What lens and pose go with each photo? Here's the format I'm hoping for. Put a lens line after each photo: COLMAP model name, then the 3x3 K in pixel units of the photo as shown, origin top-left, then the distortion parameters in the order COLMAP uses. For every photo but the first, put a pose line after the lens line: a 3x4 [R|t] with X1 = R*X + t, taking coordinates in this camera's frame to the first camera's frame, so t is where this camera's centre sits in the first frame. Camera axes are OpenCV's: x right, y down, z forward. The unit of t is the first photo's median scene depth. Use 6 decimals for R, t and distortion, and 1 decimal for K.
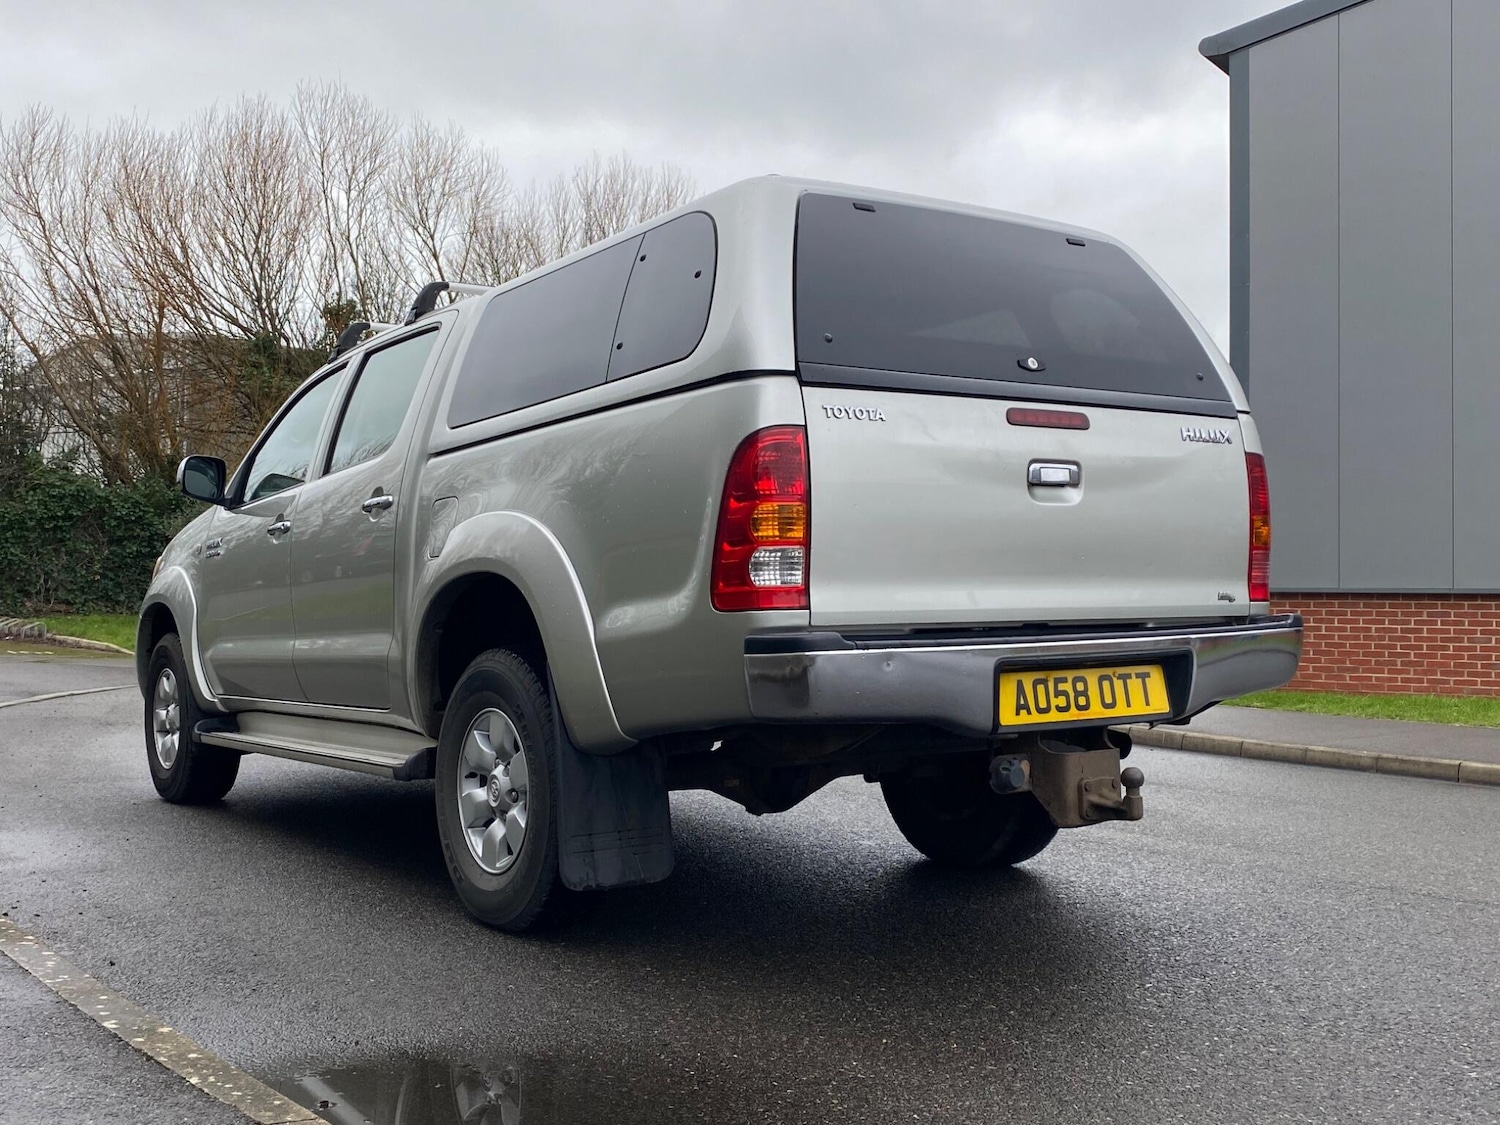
lens RADIAL K [[1553.4, 0, 746.9], [0, 1553.4, 561.6], [0, 0, 1]] dist [0.143904, -0.373304]
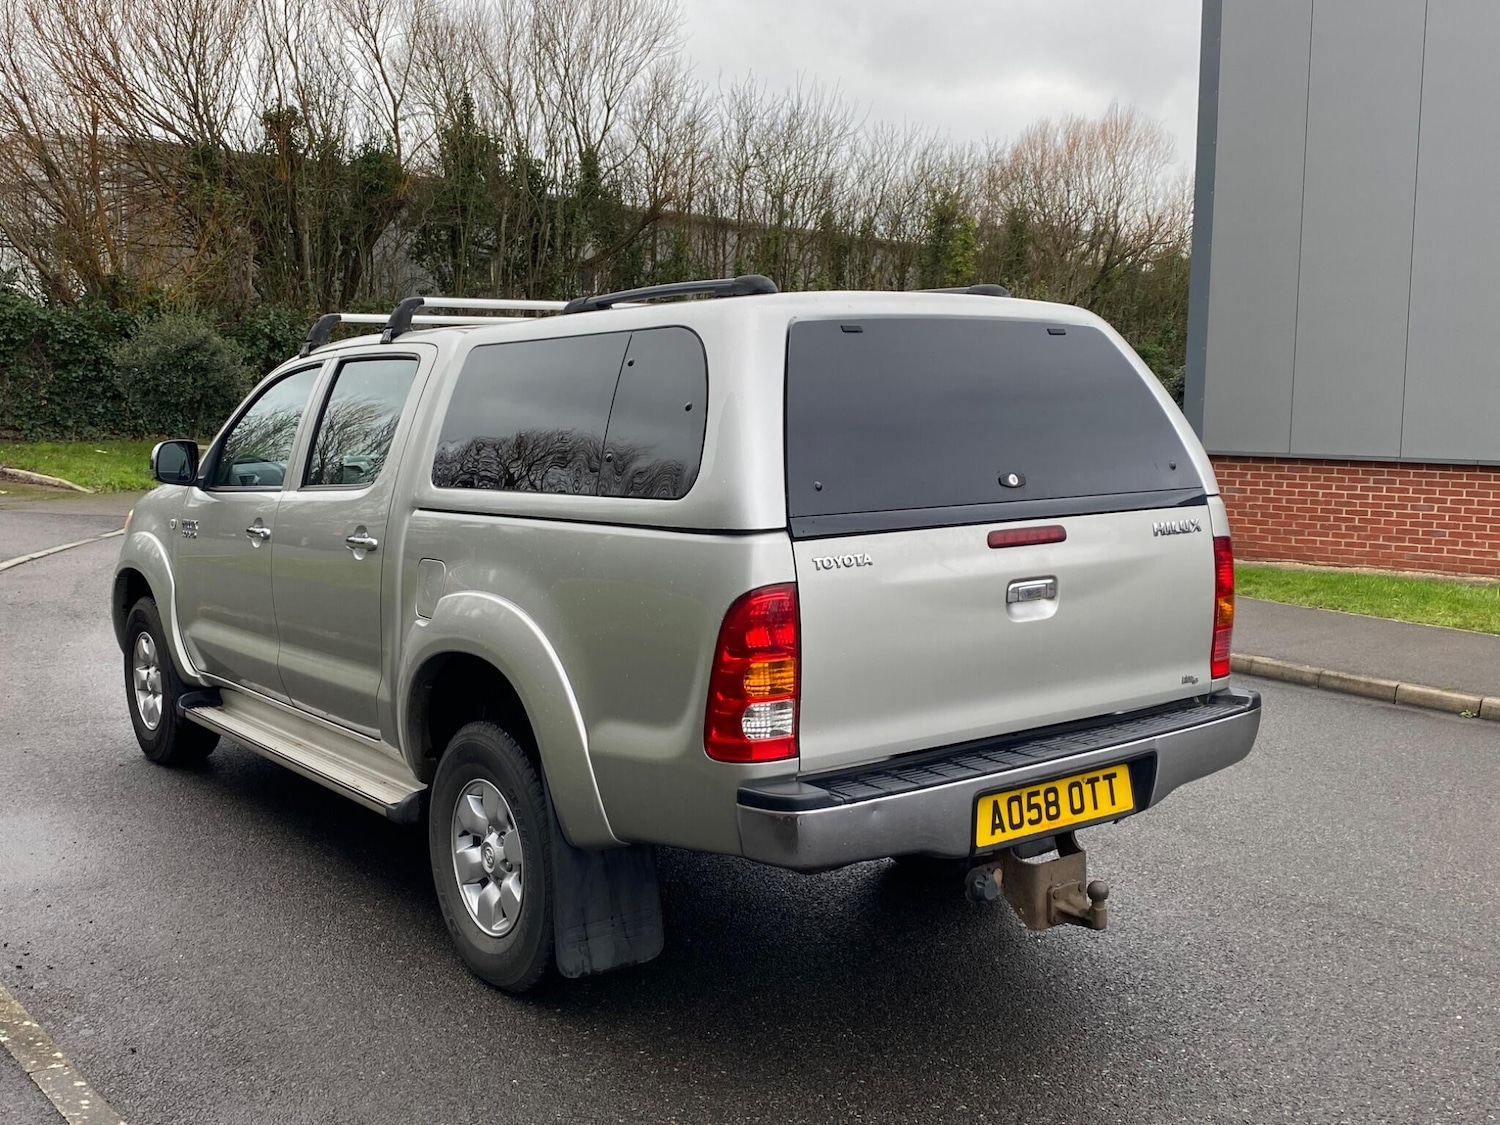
lens RADIAL K [[1553.6, 0, 755.4], [0, 1553.6, 557.3], [0, 0, 1]] dist [0.122936, -0.306813]
pose [[0.999362, -0.000449, 0.035703, -0.020981], [-0.004432, 0.990625, 0.136536, -0.195686], [-0.035430, -0.136607, 0.989992, -0.012798]]
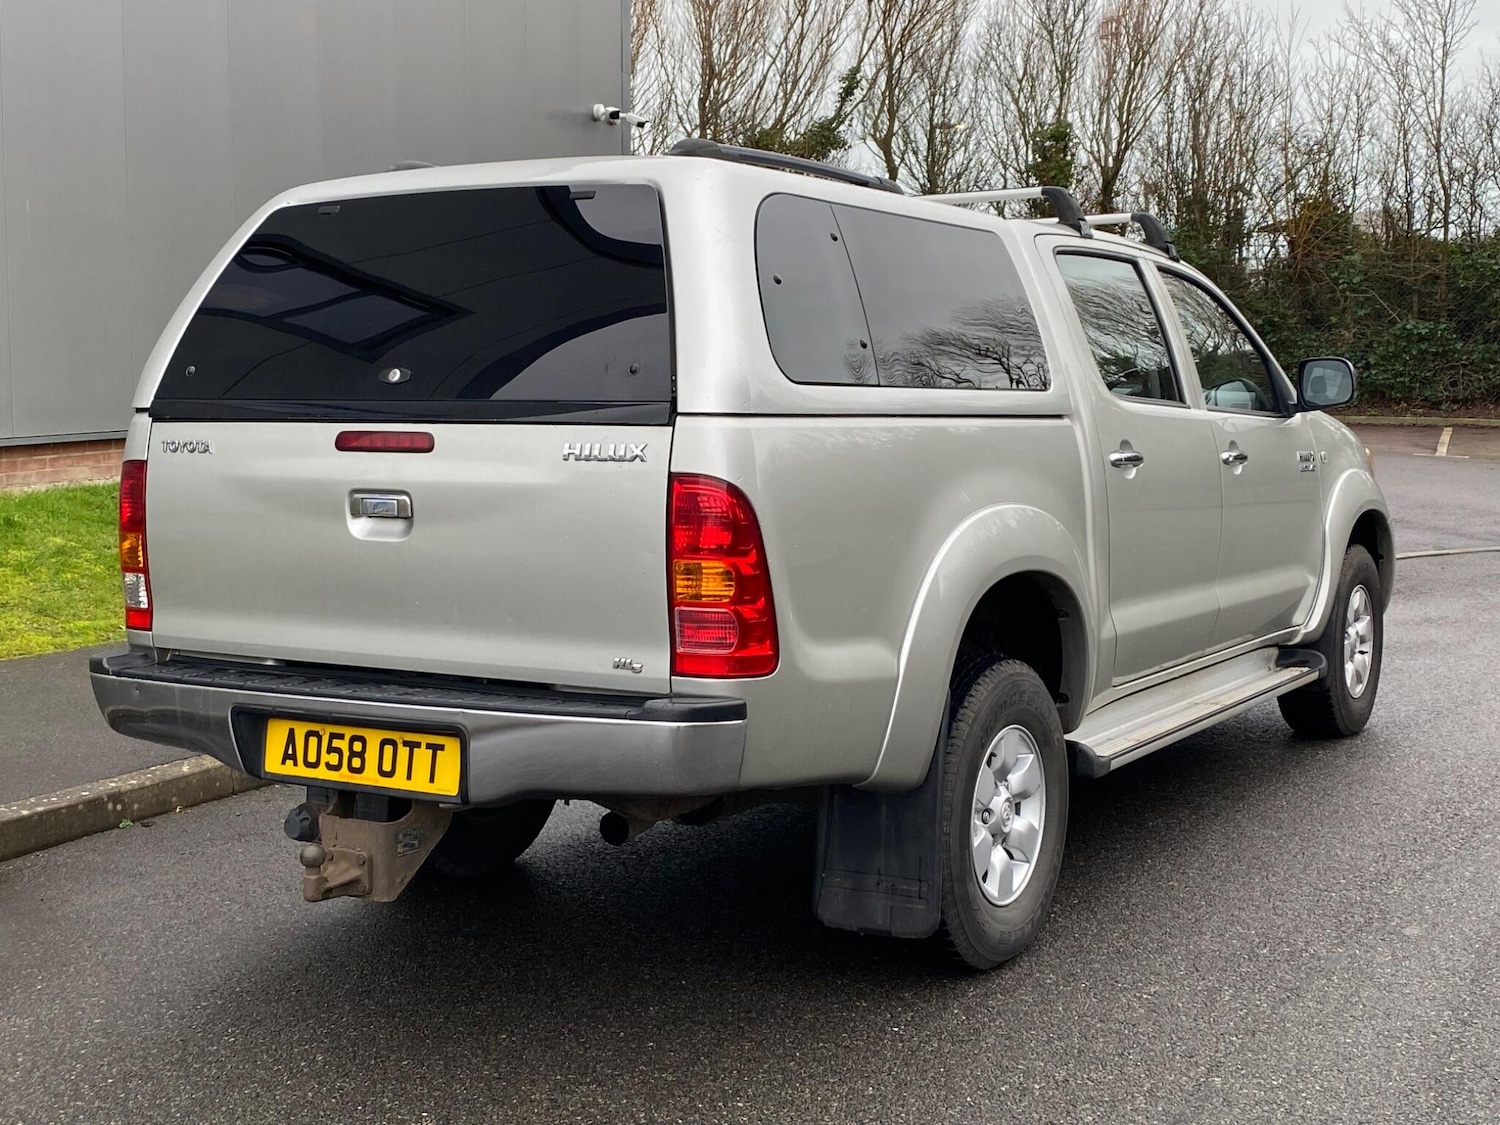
lens RADIAL K [[1861.9, 0, 750.7], [0, 1861.9, 558.4], [0, 0, 1]] dist [0.152417, -0.395627]
pose [[0.416852, 0.097824, -0.903695, 1.114420], [0.026539, 0.992458, 0.119674, -0.132070], [0.908587, -0.073870, 0.411112, 0.674562]]
